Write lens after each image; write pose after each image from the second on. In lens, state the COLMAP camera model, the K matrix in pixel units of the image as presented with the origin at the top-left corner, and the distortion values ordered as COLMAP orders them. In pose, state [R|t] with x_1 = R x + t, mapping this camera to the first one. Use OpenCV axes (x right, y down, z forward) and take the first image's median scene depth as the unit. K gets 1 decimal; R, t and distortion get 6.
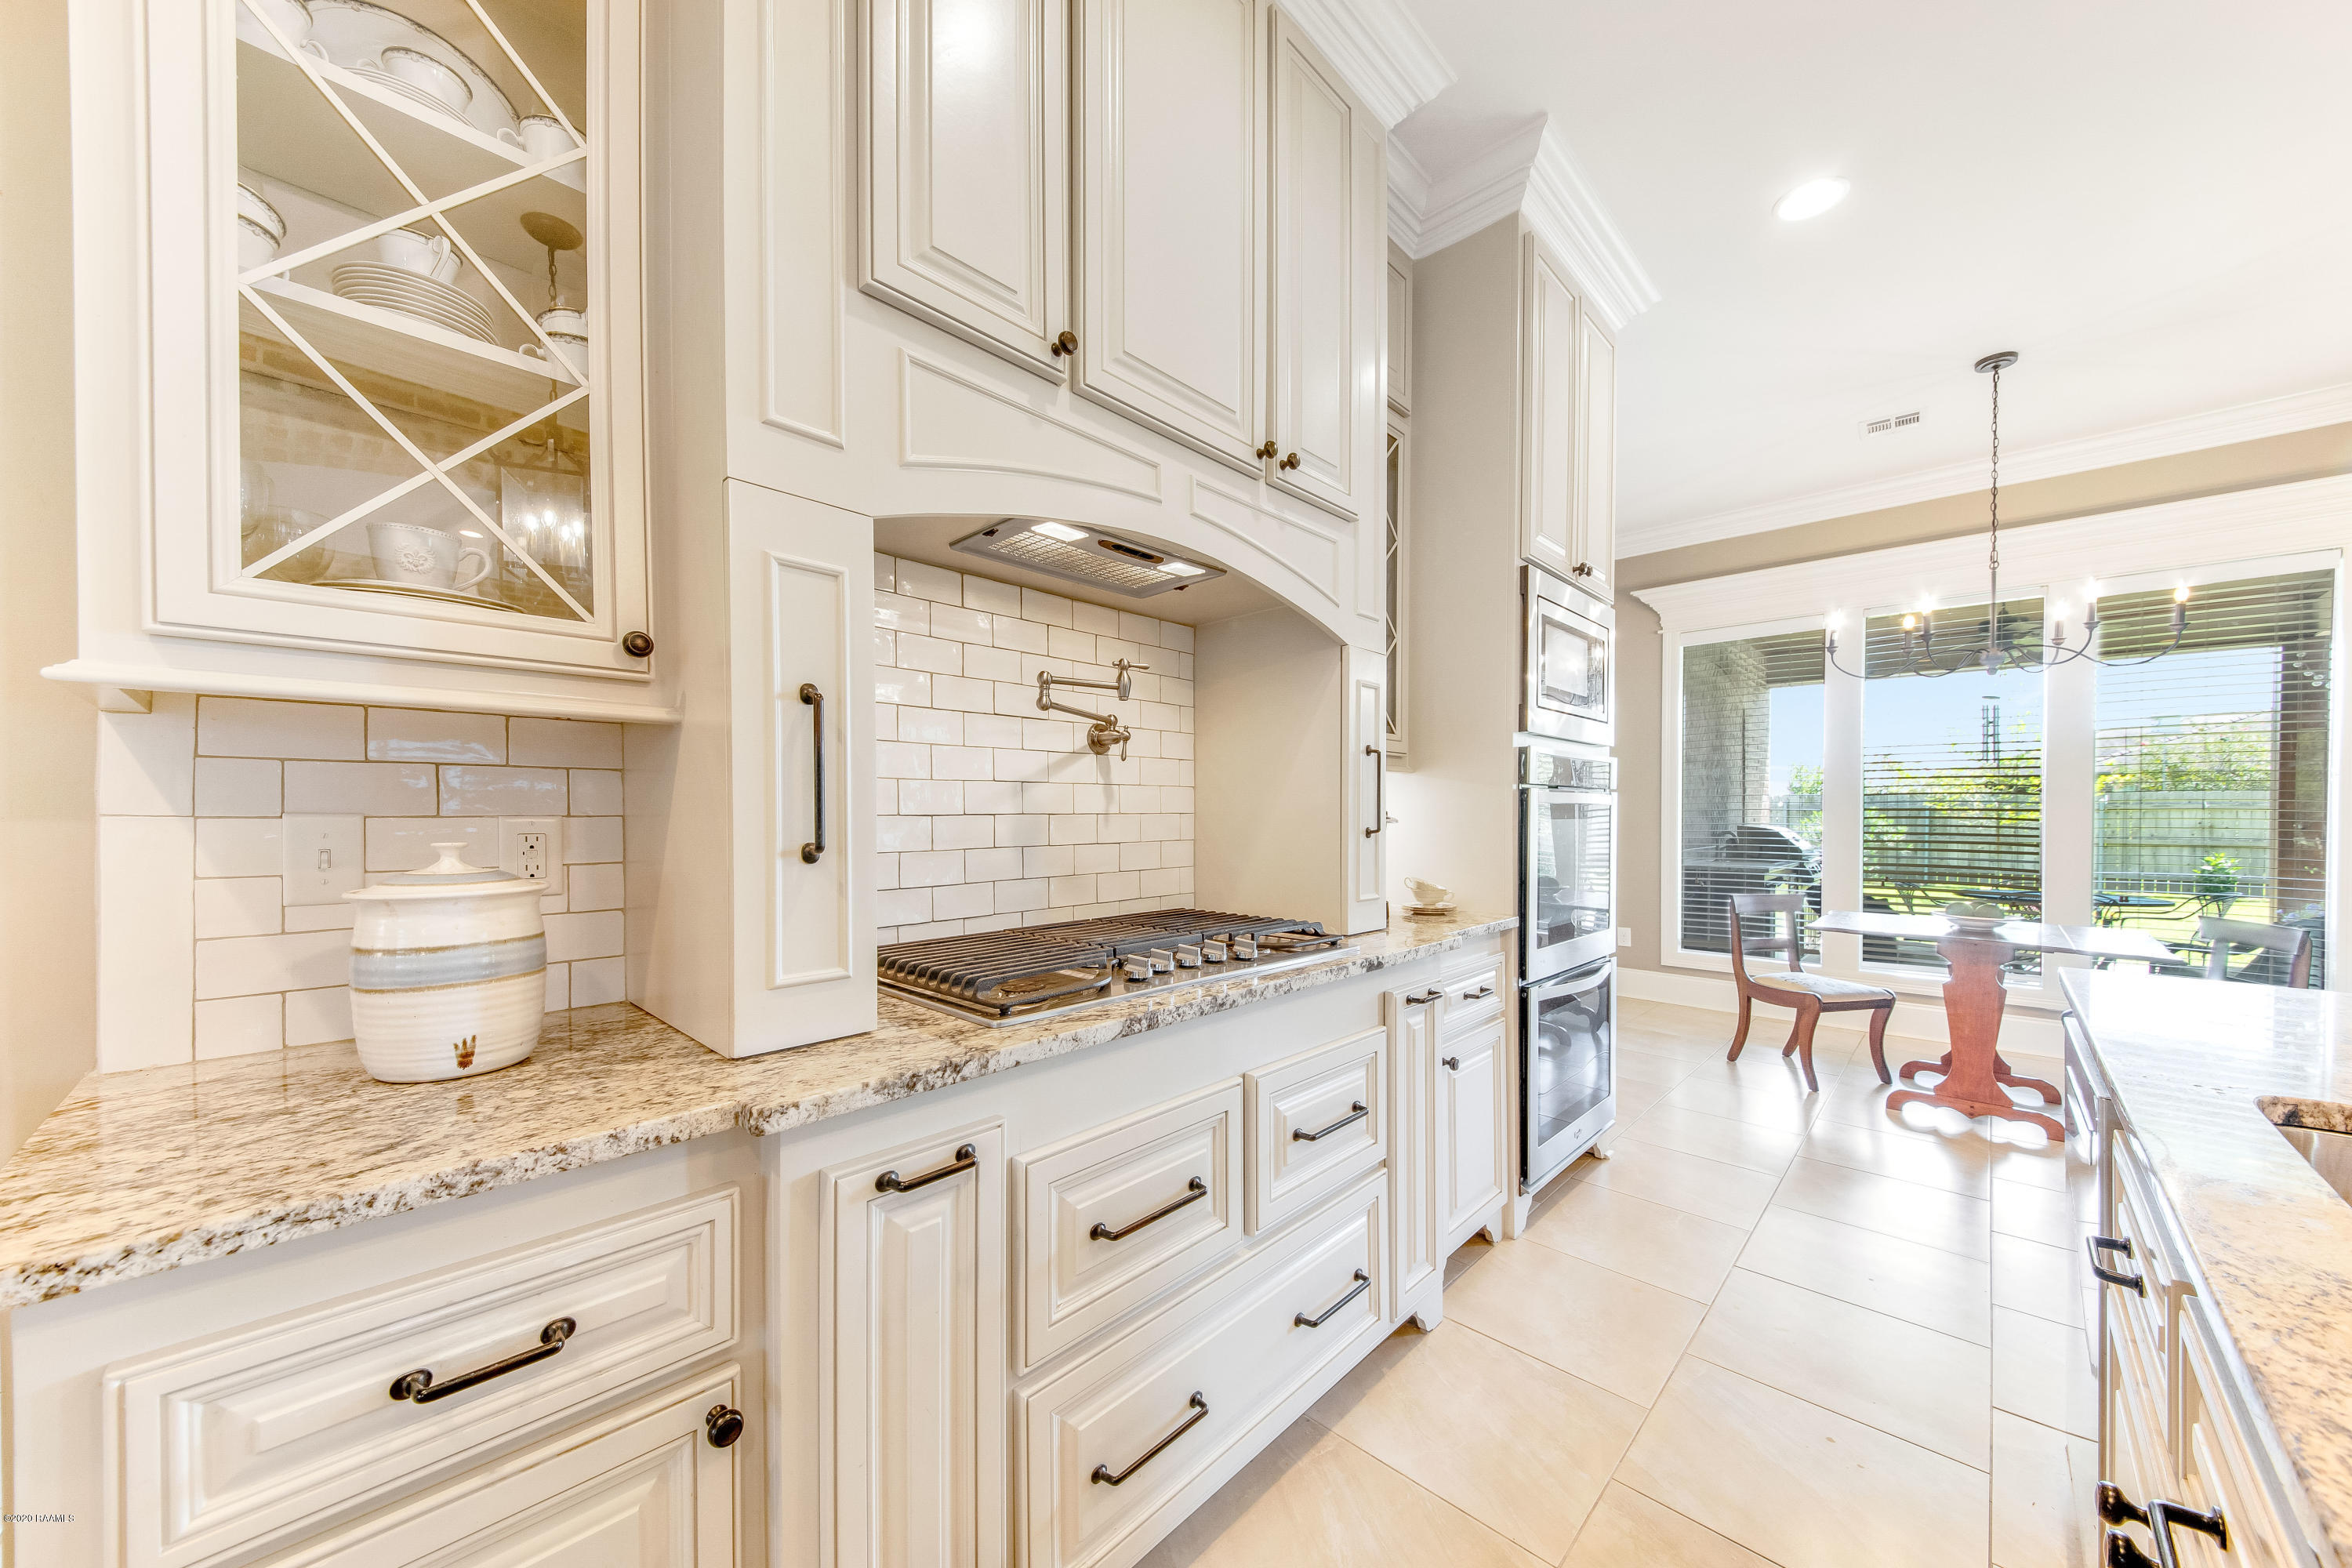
lens RADIAL K [[836.4, 0, 1171.2], [0, 836.4, 821.7], [0, 0, 1]] dist [0.000202, -0.000057]
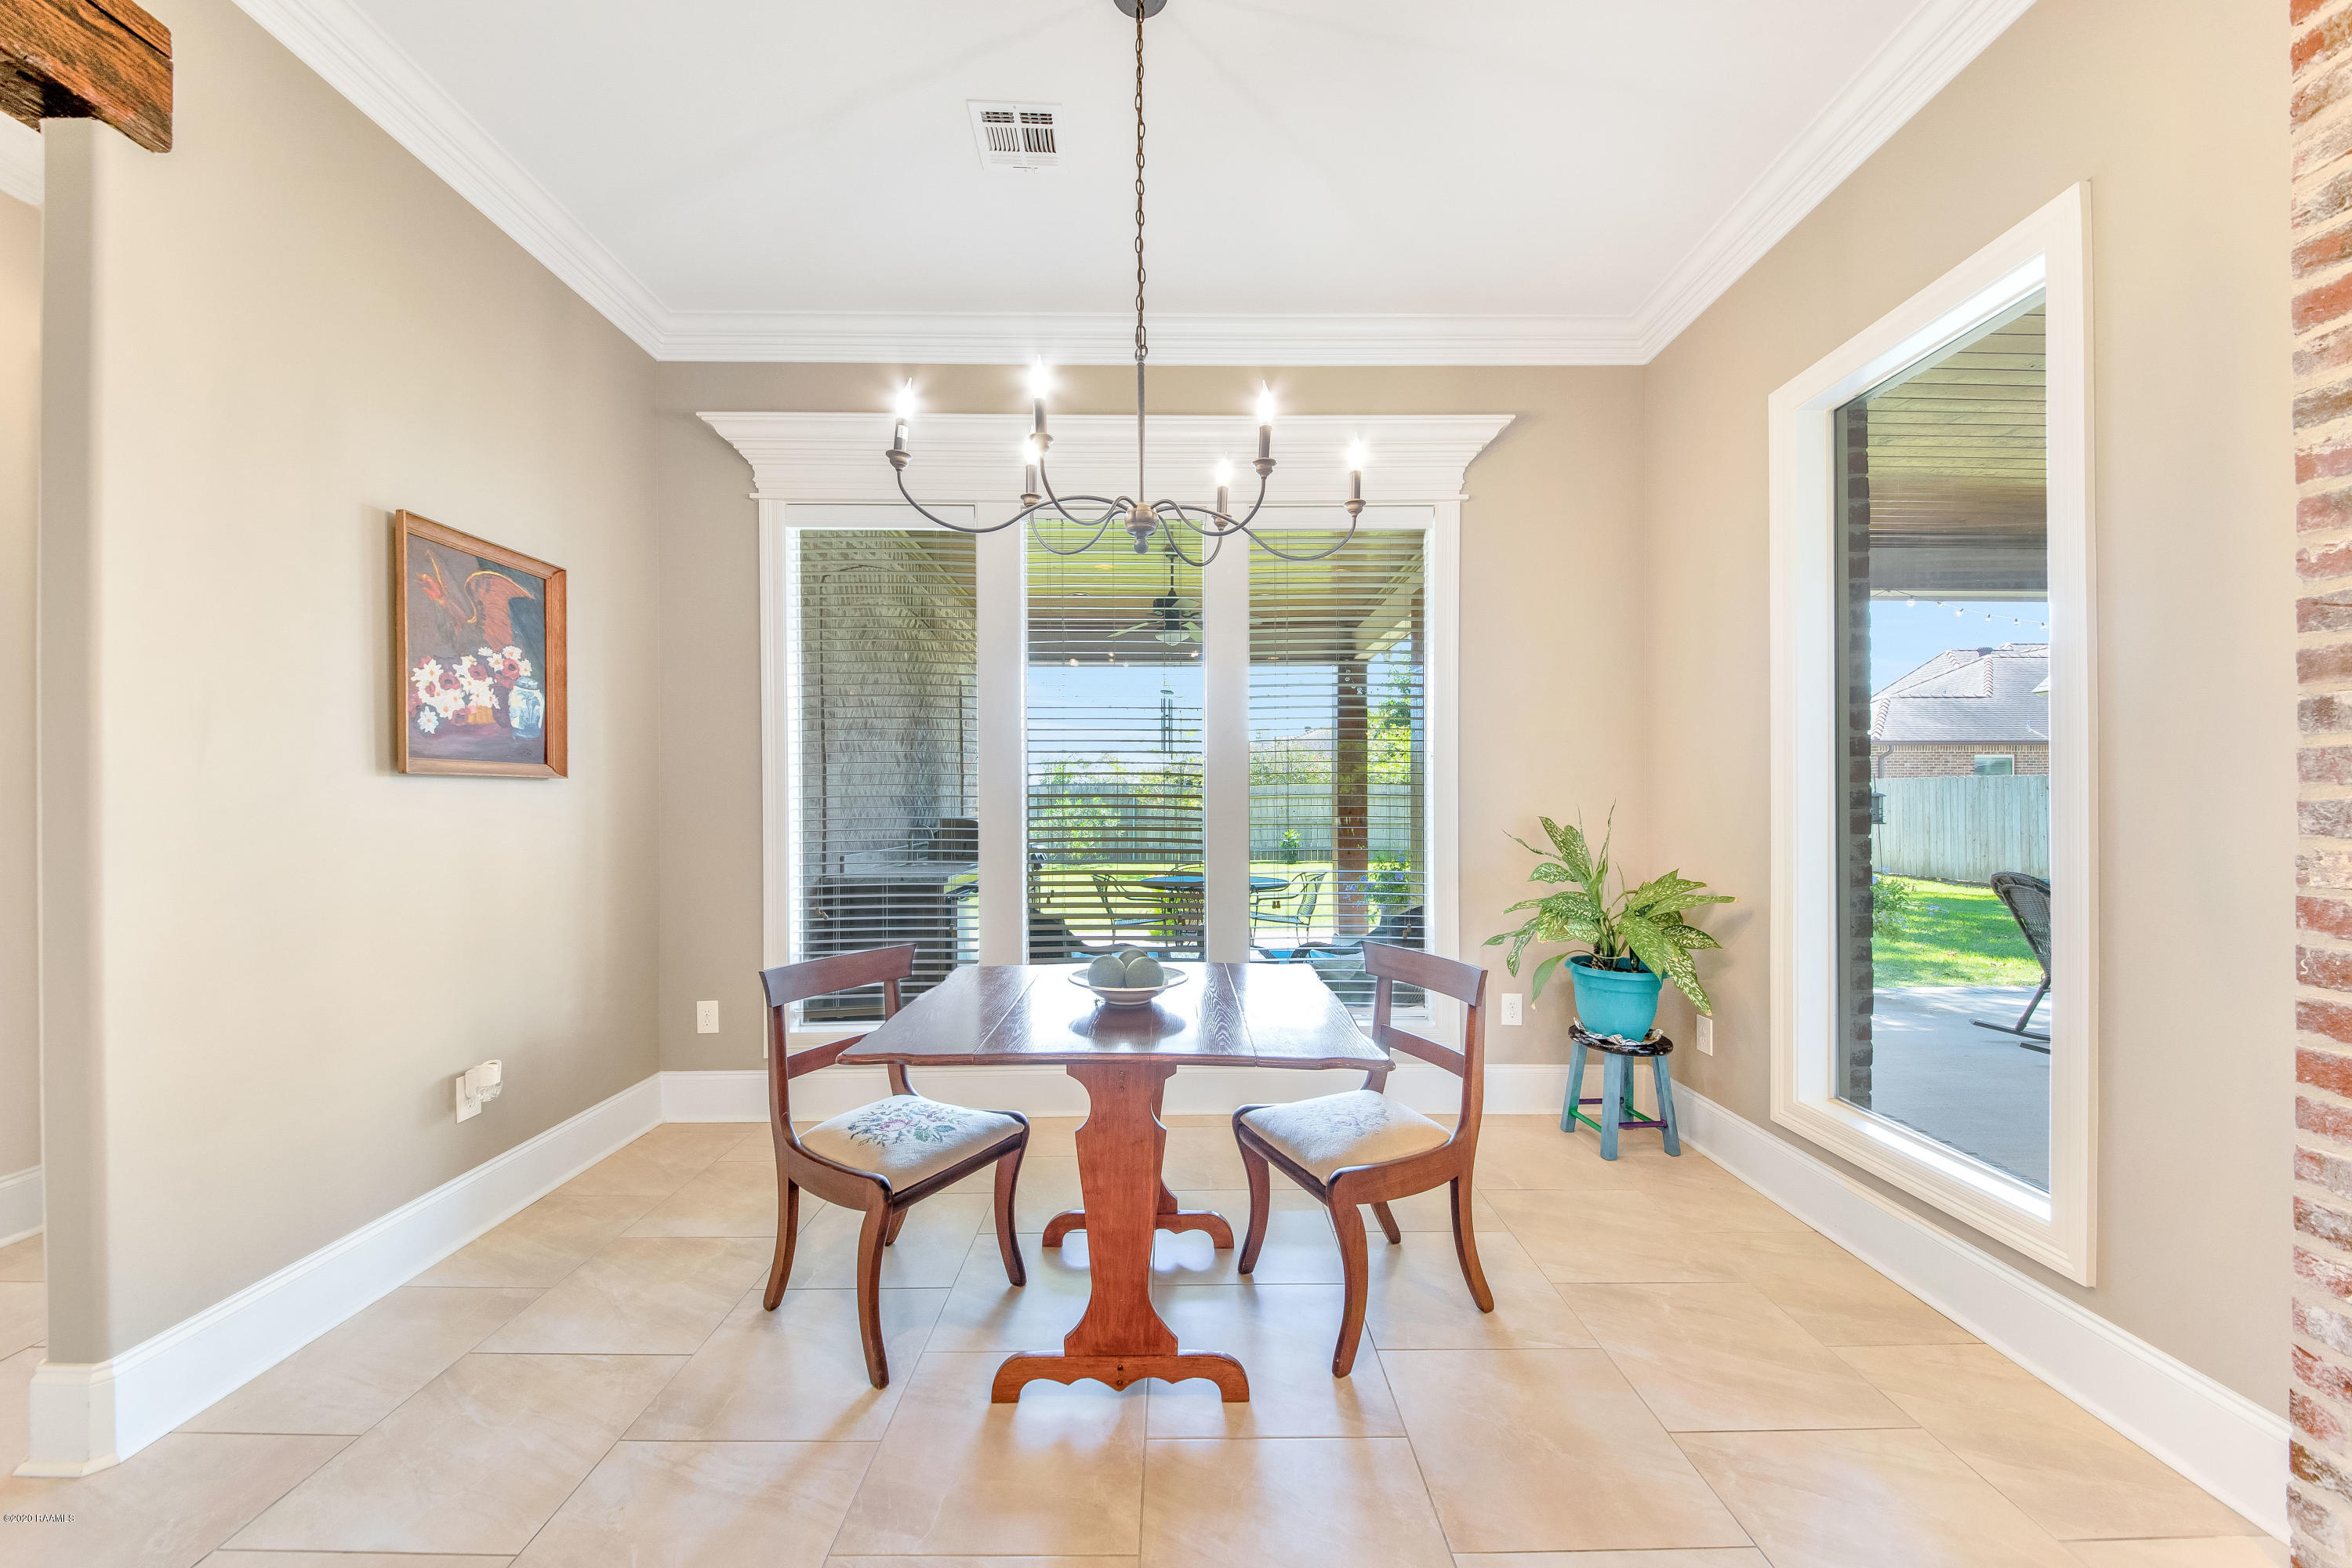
lens RADIAL K [[837.2, 0, 1174.6], [0, 837.2, 806.0], [0, 0, 1]] dist [0.001217, -0.000037]
pose [[0.717374, -0.008322, 0.696639, 0.610157], [0.014143, 0.999897, -0.002620, -0.003433], [-0.696545, 0.011732, 0.717417, 0.588058]]
